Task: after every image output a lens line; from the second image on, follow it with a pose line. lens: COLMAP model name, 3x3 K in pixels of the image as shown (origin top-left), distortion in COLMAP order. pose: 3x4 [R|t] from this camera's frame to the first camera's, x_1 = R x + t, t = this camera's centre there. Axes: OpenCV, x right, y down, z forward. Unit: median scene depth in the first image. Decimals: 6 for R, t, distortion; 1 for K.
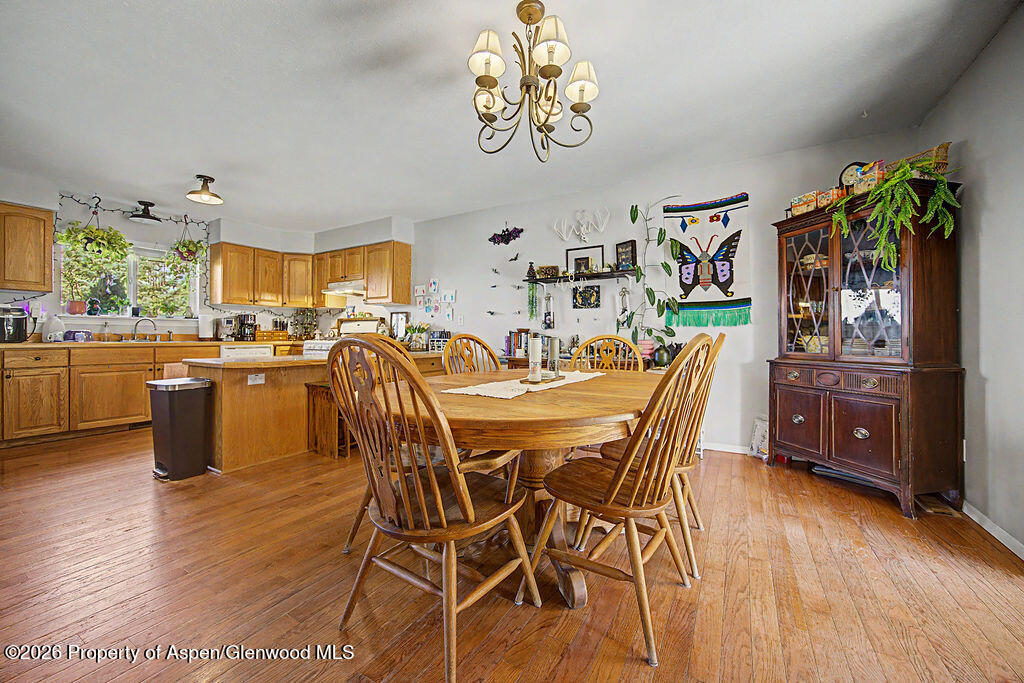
lens RADIAL K [[393.4, 0, 528.8], [0, 393.4, 342.3], [0, 0, 1]] dist [-0.050126, 0.000014]
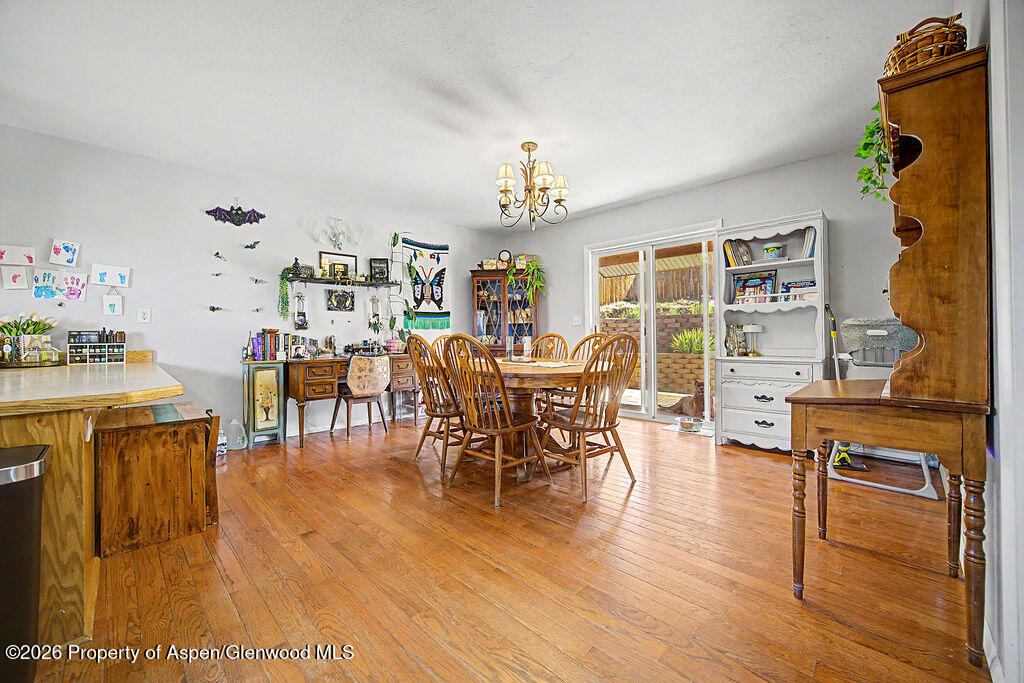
lens RADIAL K [[397.8, 0, 510.3], [0, 397.8, 334.5], [0, 0, 1]] dist [-0.020250, 0.006717]
pose [[0.282421, -0.005592, 0.959274, -0.769553], [0.016983, 0.999855, 0.000829, -0.014747], [-0.959140, 0.016057, 0.282475, 0.248942]]
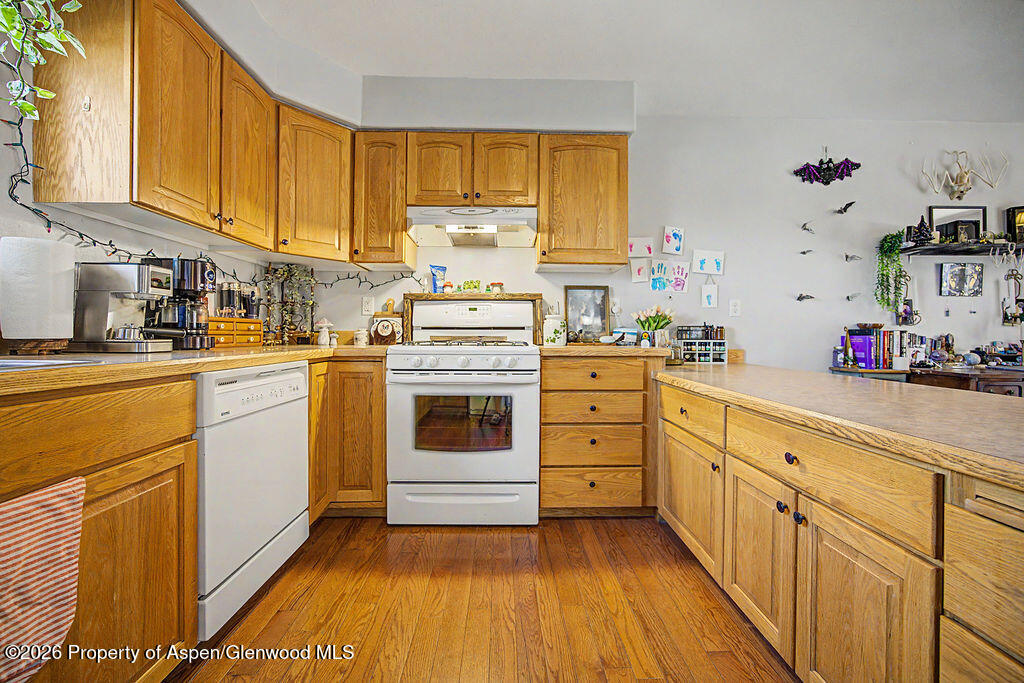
lens RADIAL K [[397.8, 0, 510.3], [0, 397.8, 334.5], [0, 0, 1]] dist [-0.020250, 0.006717]
pose [[0.866787, -0.000482, 0.498679, -0.880716], [0.002125, 0.999994, -0.002727, -0.018564], [-0.498674, 0.003424, 0.866783, 0.801919]]
